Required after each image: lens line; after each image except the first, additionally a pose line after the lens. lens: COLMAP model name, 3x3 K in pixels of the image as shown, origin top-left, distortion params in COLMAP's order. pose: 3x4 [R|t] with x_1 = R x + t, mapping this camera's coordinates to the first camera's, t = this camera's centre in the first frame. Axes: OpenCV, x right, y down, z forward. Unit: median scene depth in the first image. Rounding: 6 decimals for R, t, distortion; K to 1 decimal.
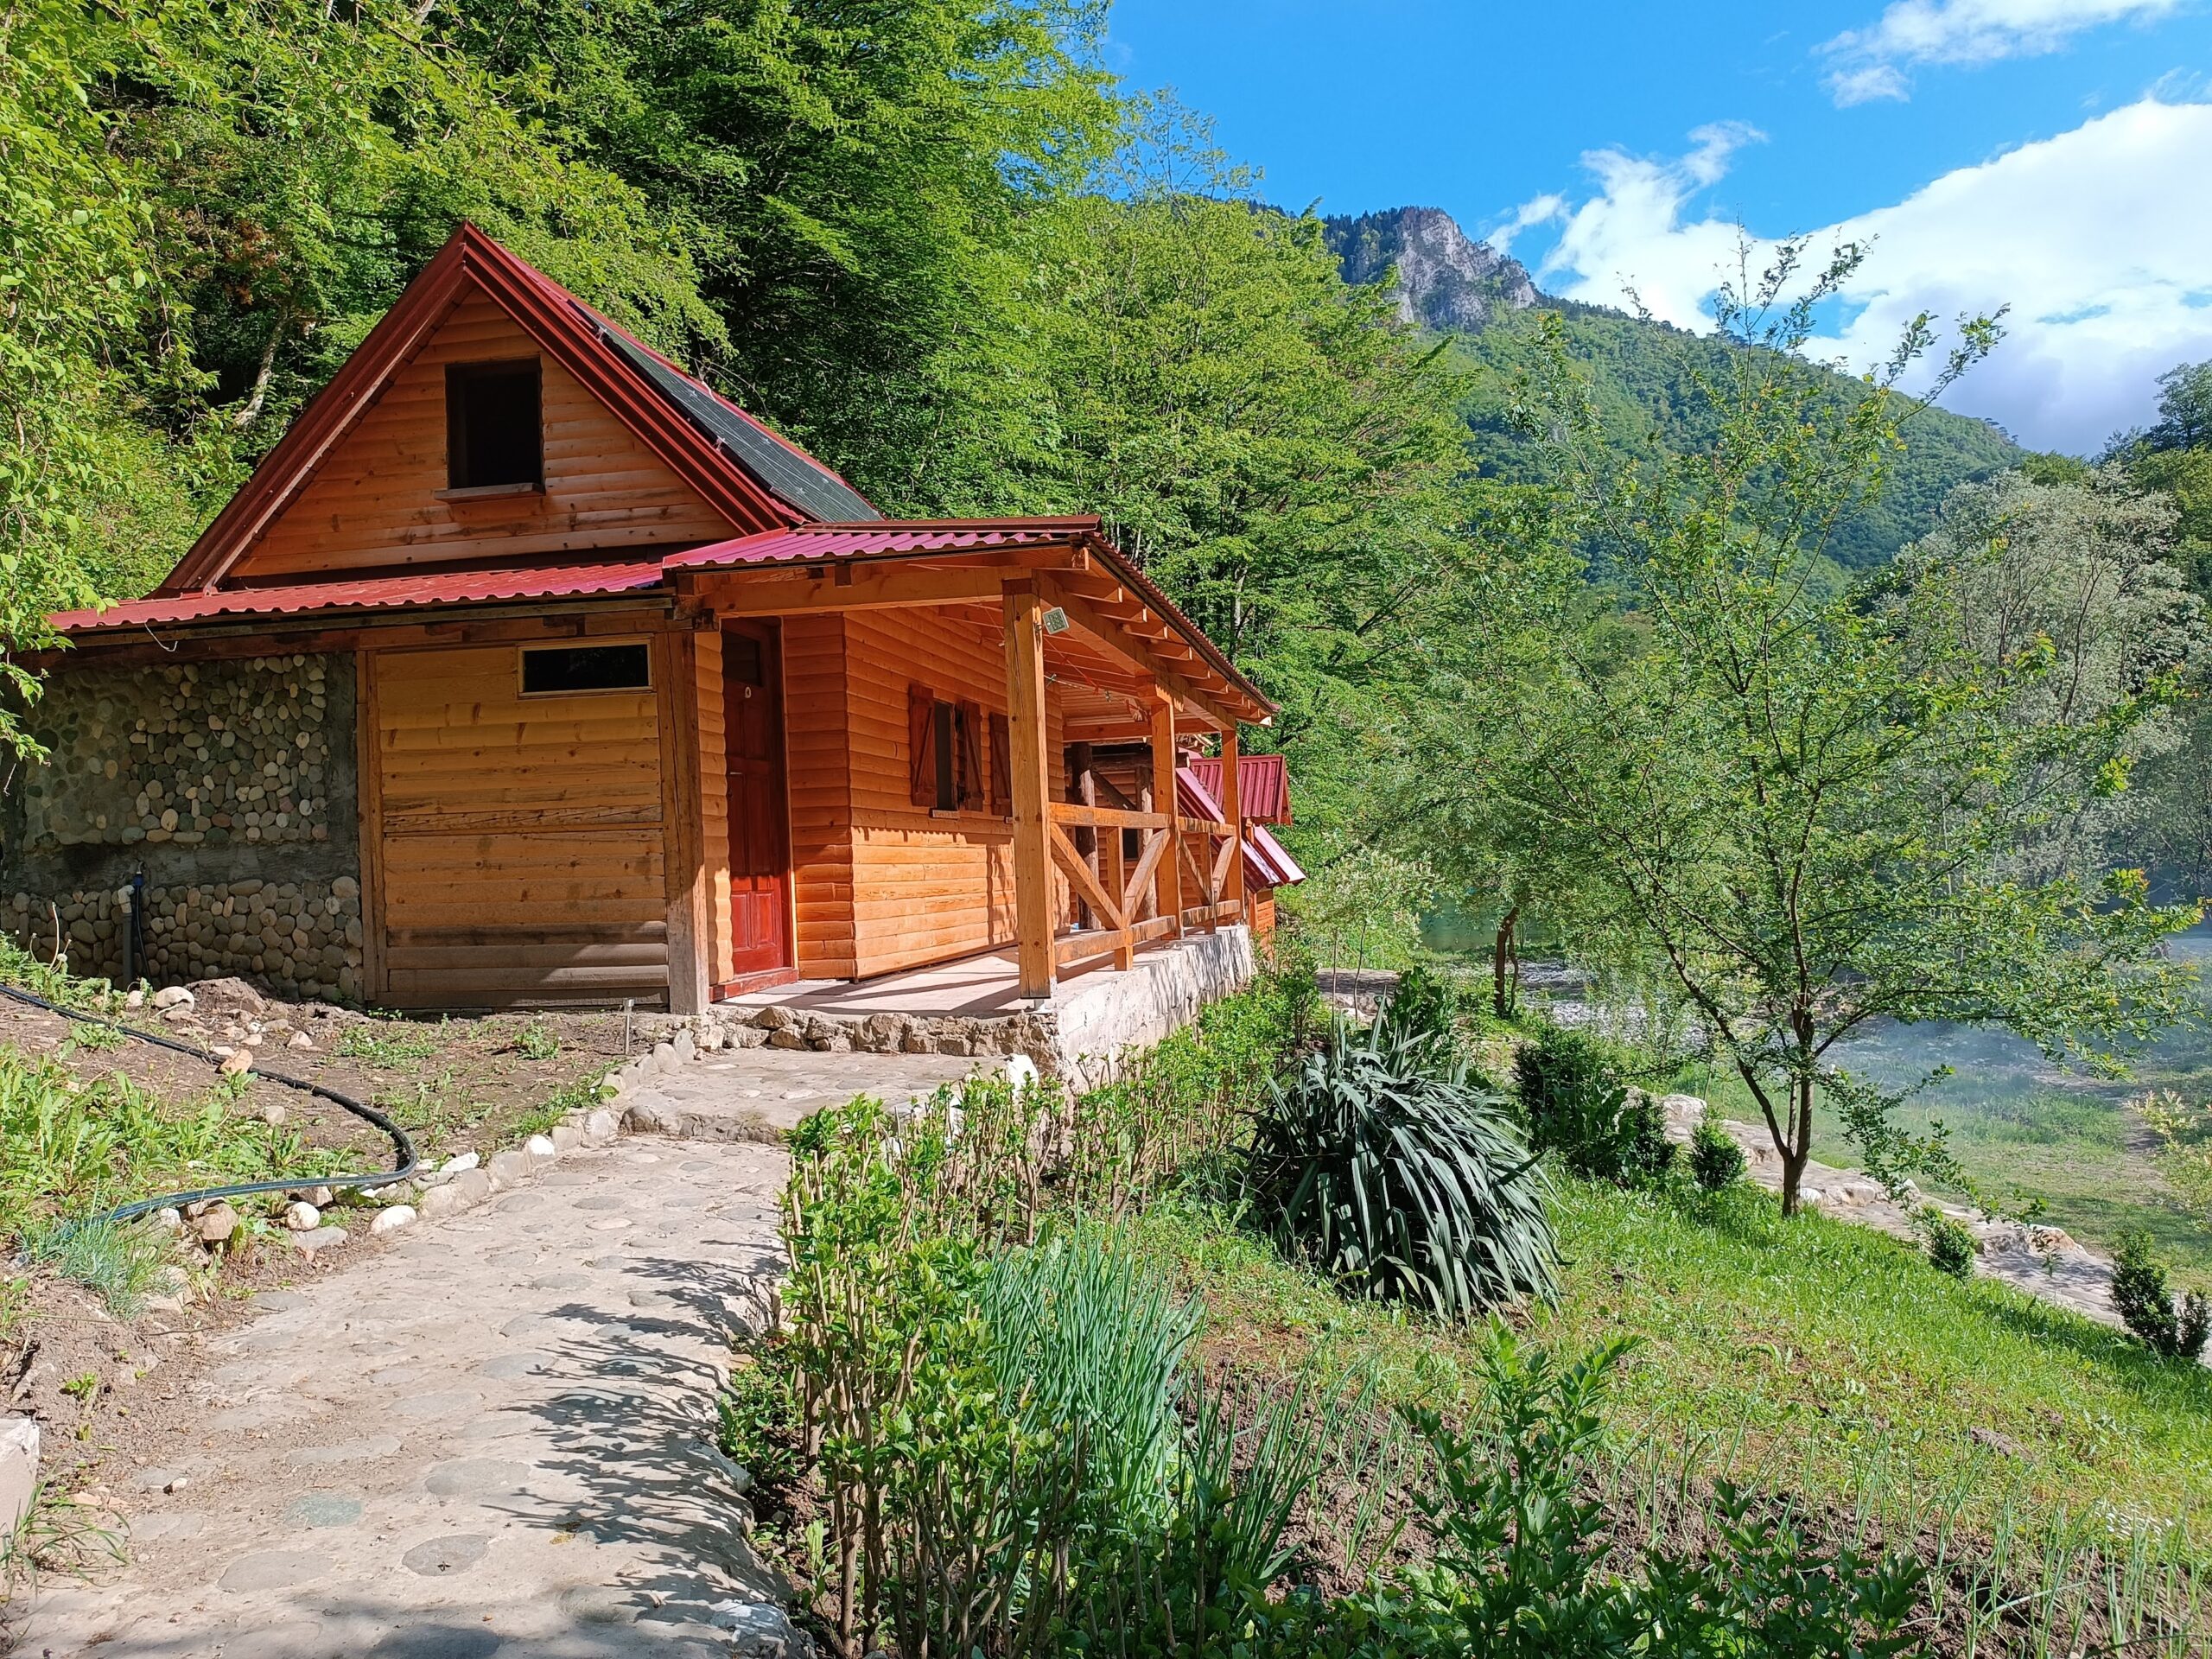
lens RADIAL K [[1612.0, 0, 1106.0], [0, 1612.0, 829.5], [0, 0, 1]] dist [0.156950, -0.338679]
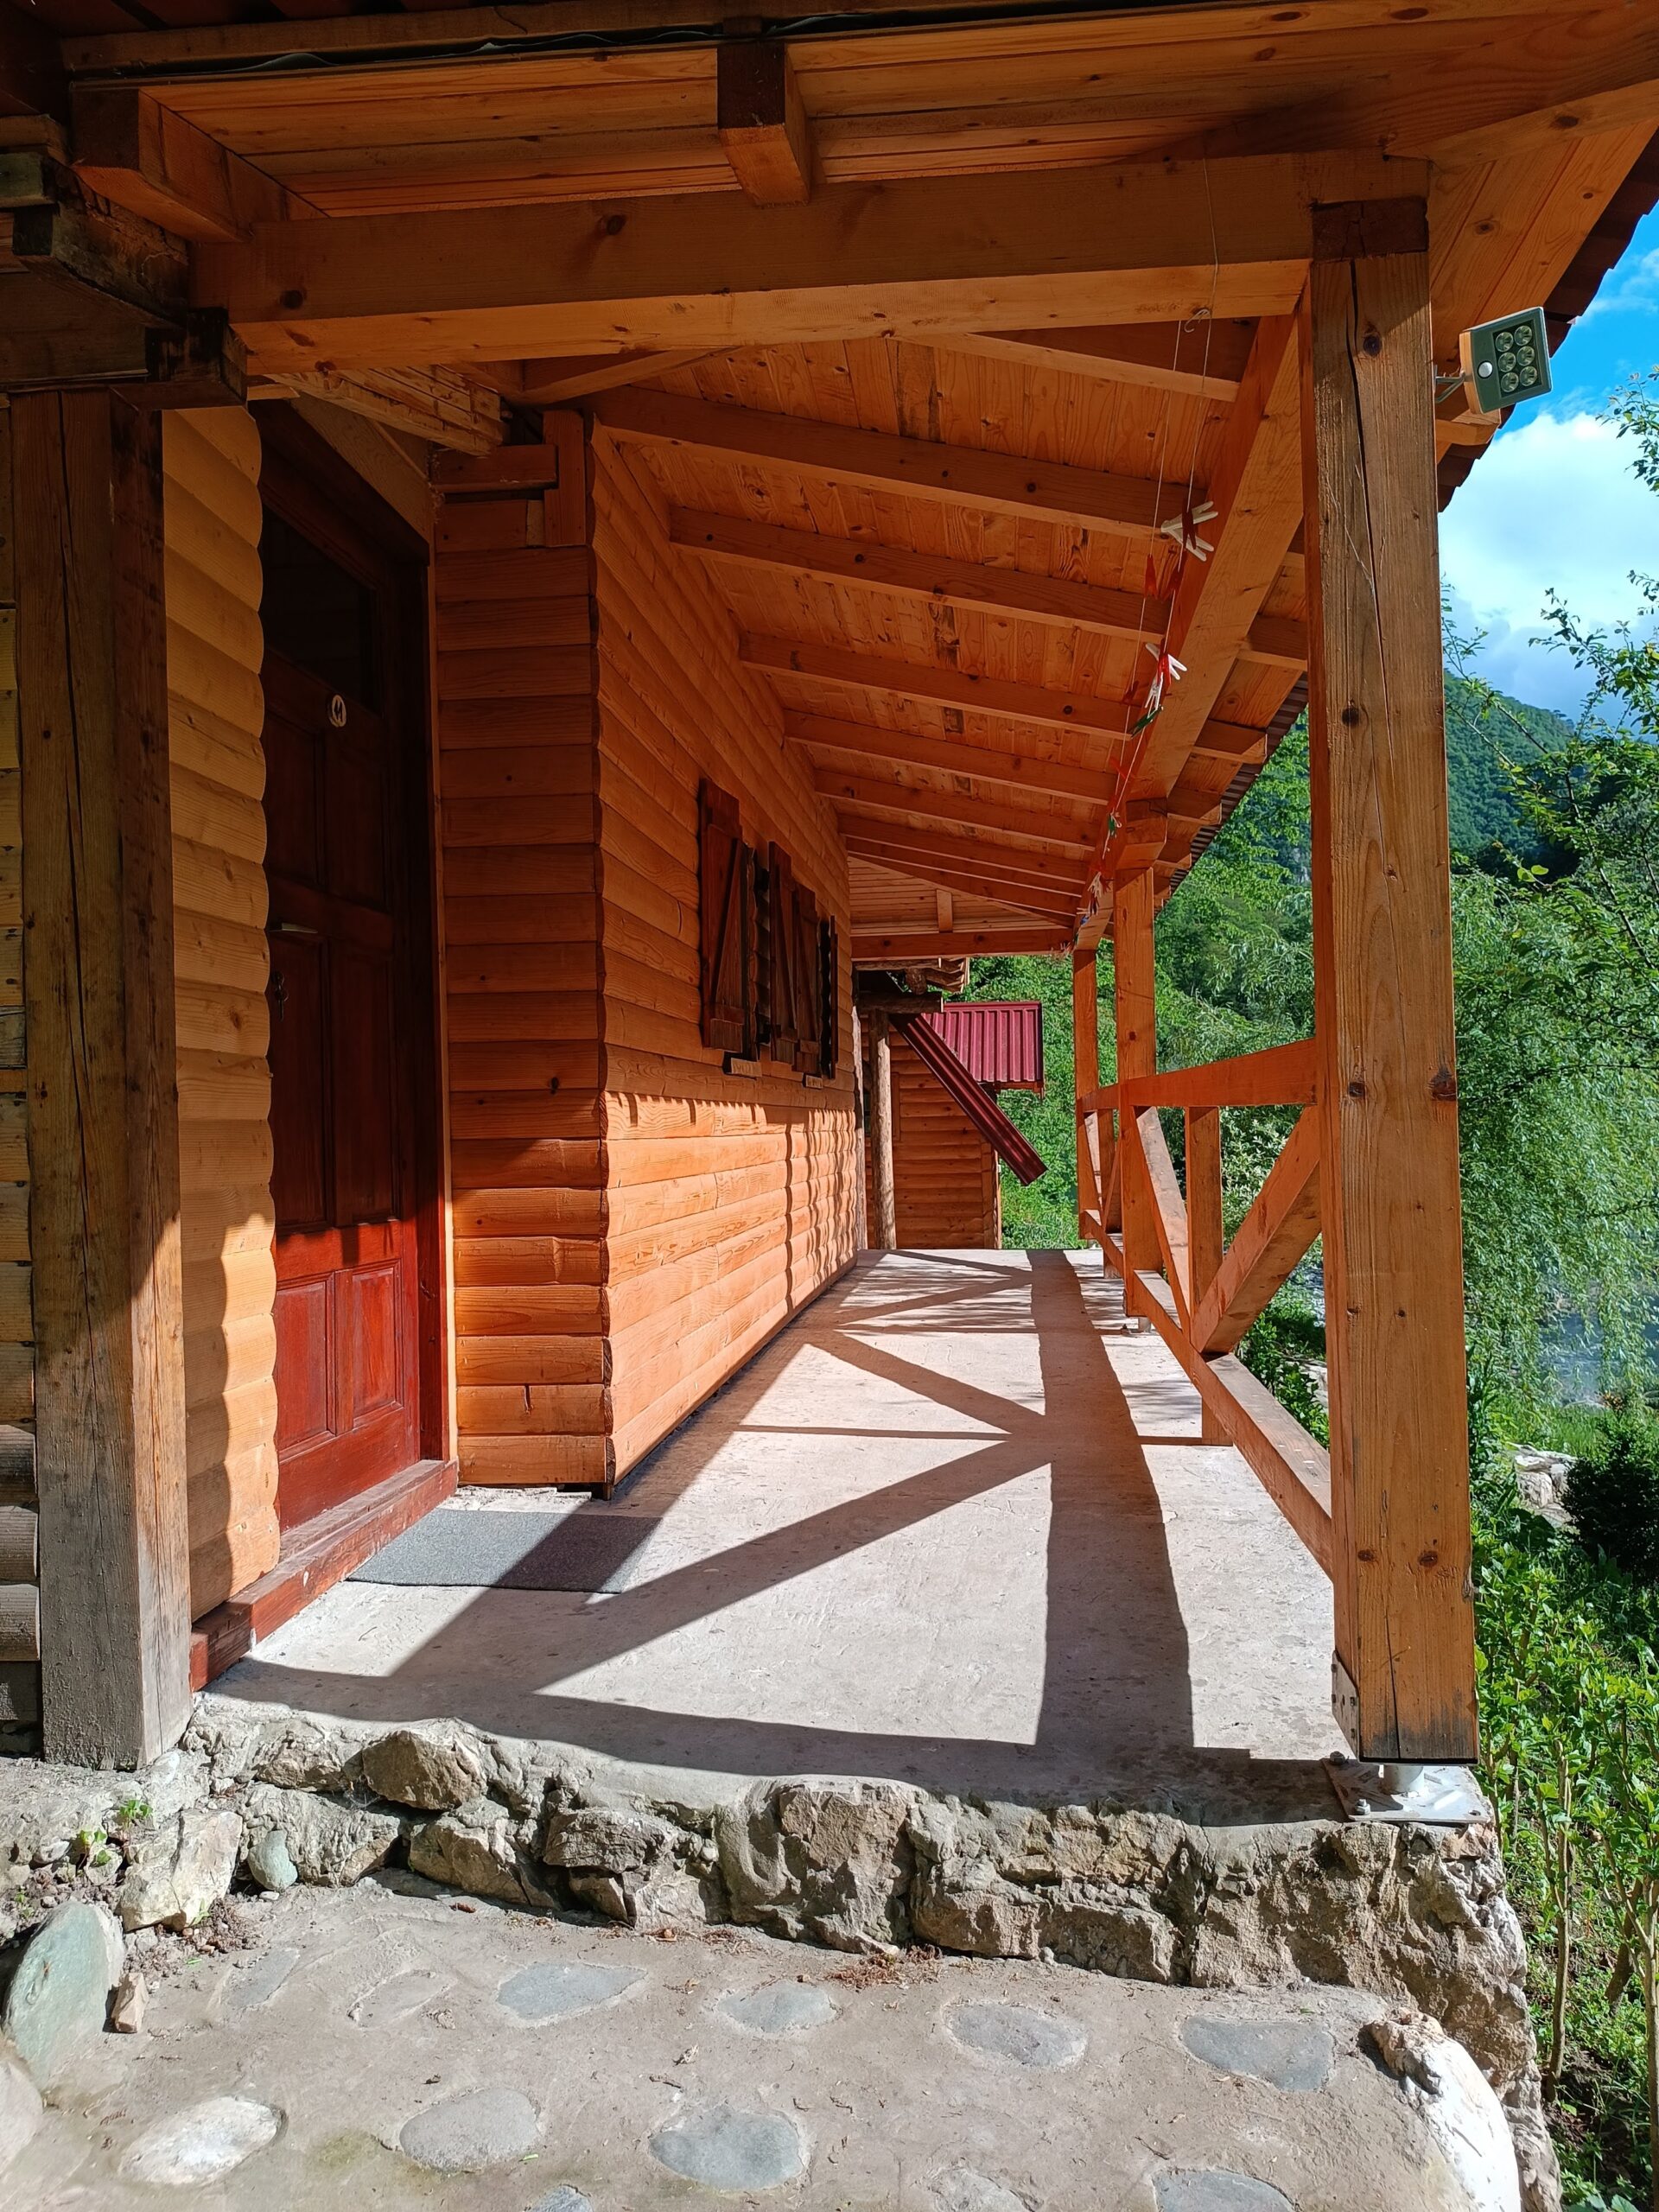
lens RADIAL K [[1618.1, 0, 826.8], [0, 1618.1, 1118.1], [0, 0, 1]] dist [0.036953, -0.050808]
pose [[0.996358, 0.019265, 0.083065, -0.152653], [-0.020771, 0.999635, 0.017301, -0.003986], [-0.082701, -0.018963, 0.996394, 0.684081]]
